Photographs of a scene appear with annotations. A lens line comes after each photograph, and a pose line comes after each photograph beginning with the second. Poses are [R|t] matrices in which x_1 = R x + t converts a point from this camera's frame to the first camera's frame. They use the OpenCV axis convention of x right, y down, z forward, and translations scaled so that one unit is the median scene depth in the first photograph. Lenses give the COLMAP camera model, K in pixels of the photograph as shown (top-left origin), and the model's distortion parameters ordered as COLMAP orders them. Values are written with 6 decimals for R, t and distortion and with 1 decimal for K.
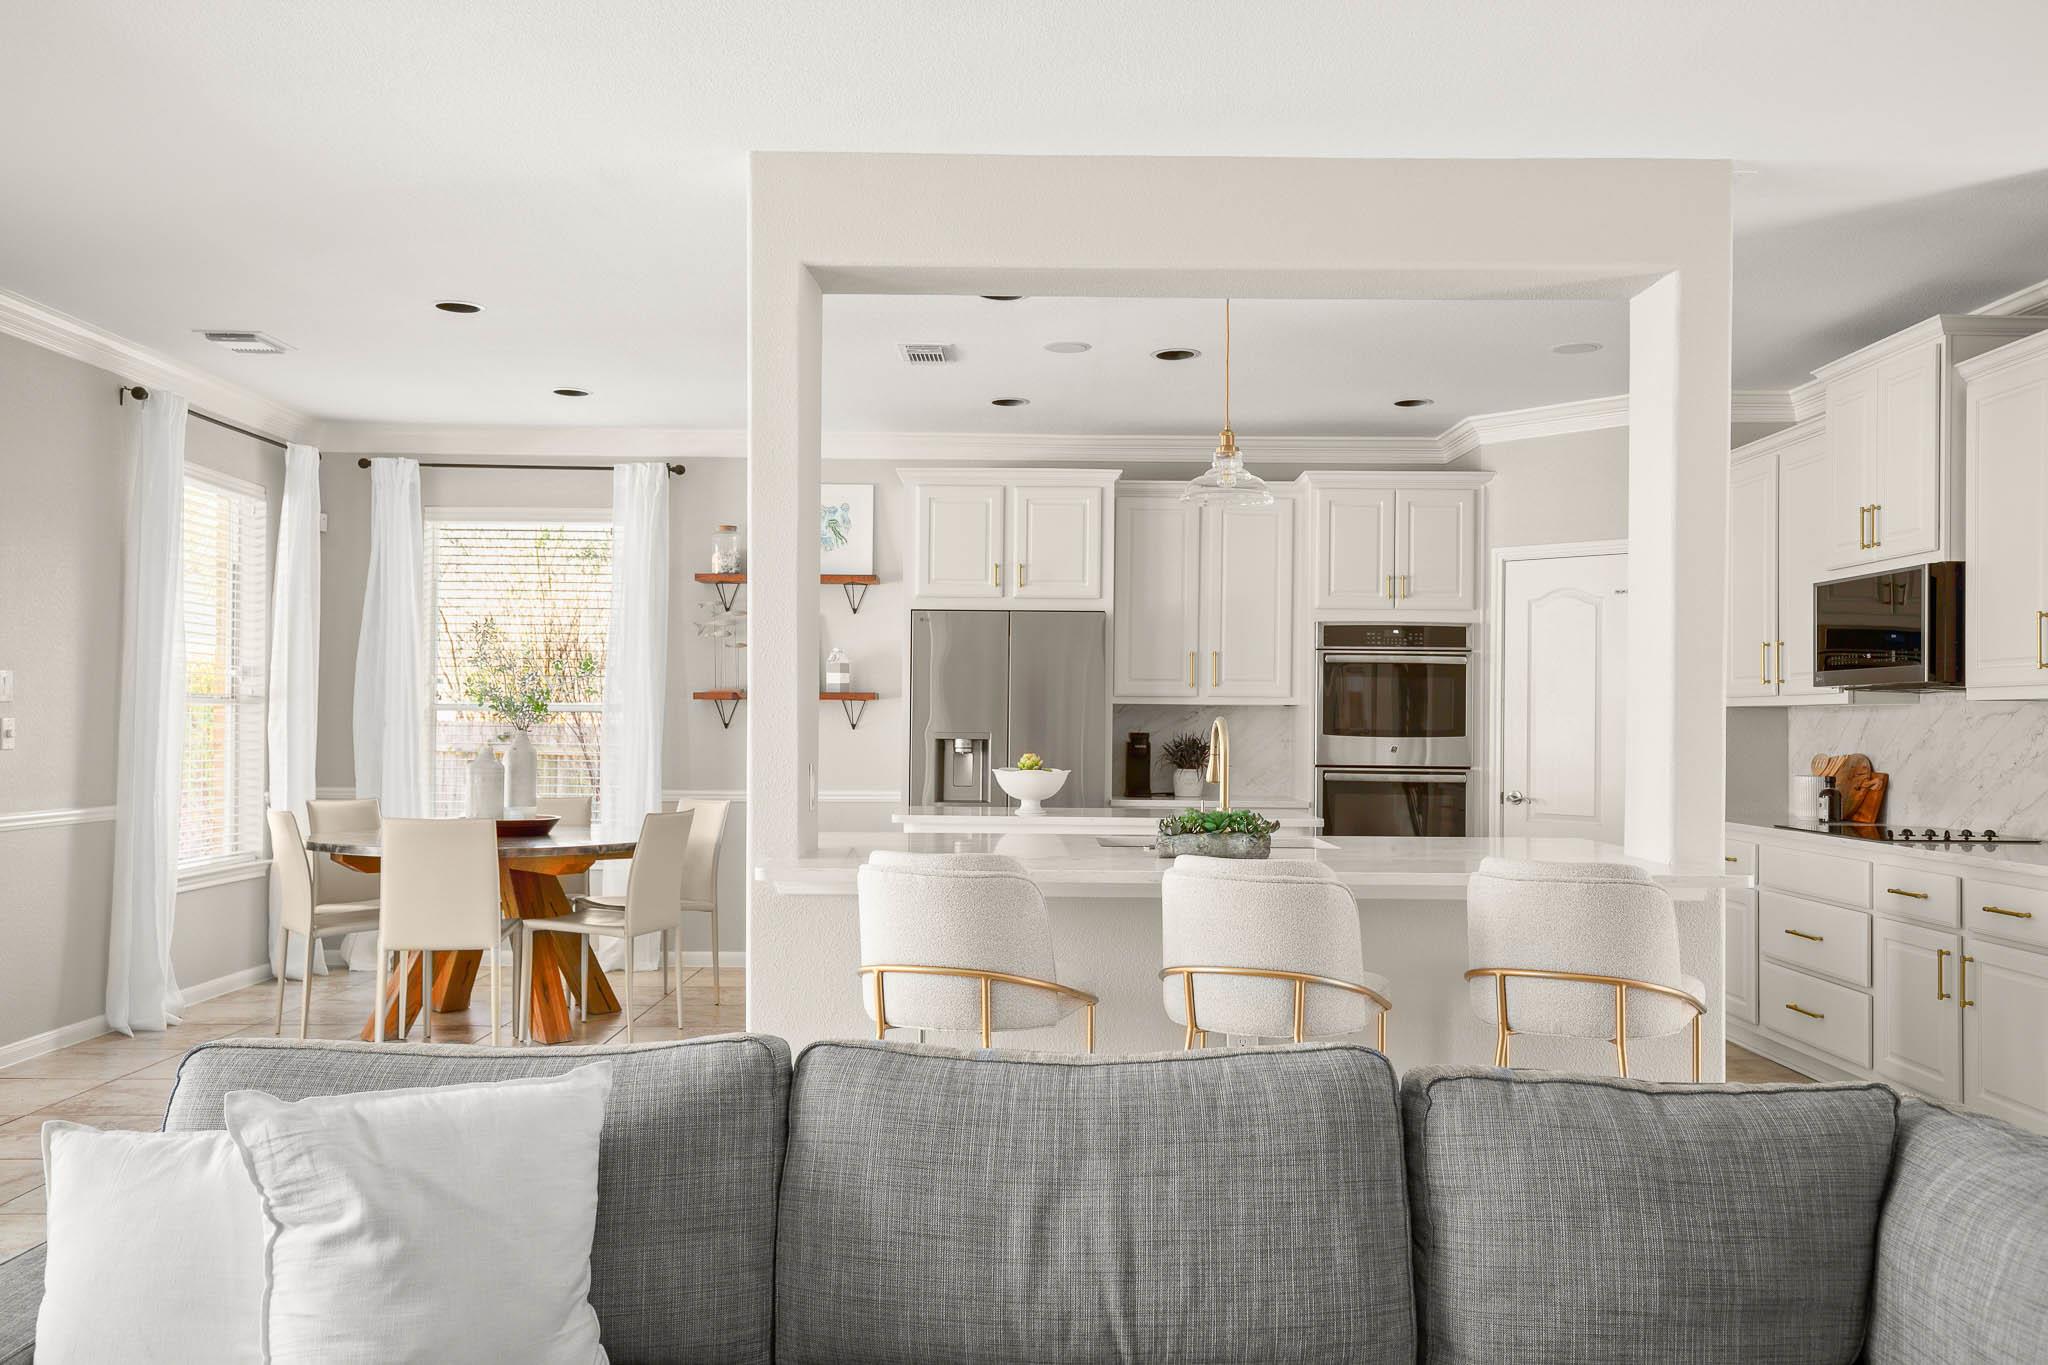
lens RADIAL K [[1610.1, 0, 1036.3], [0, 1610.1, 706.8], [0, 0, 1]] dist [0.030015, 0.002965]
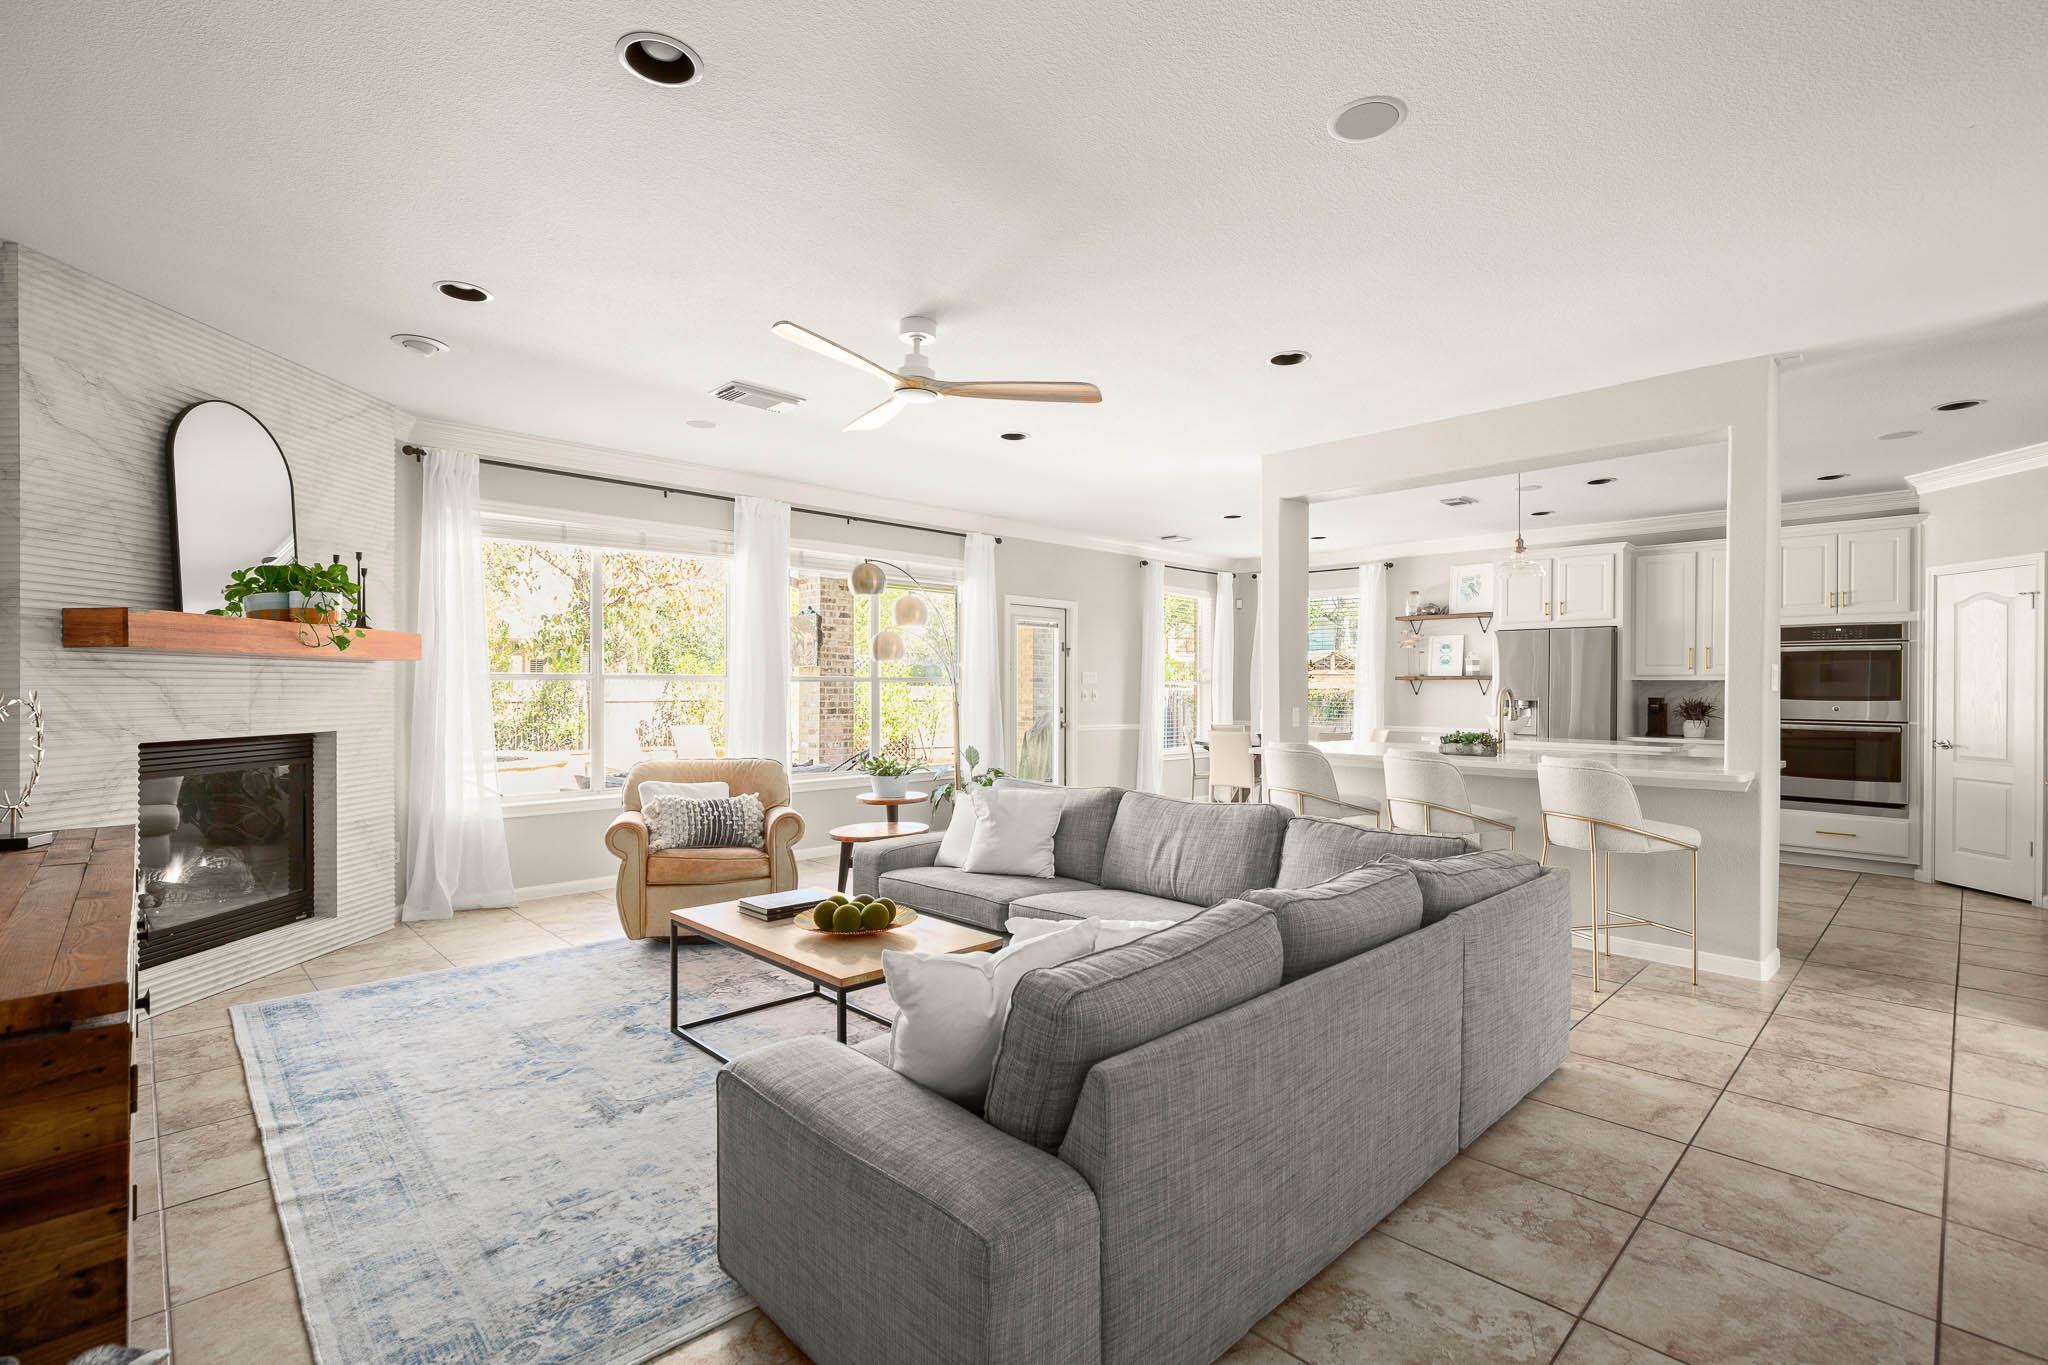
lens RADIAL K [[930.0, 0, 1038.5], [0, 930.0, 684.5], [0, 0, 1]] dist [-0.019049, 0.009320]
pose [[0.696108, -0.007013, -0.717903, 0.318270], [0.006063, 0.999974, -0.003889, 0.002518], [0.717912, -0.001646, 0.696132, -0.117465]]
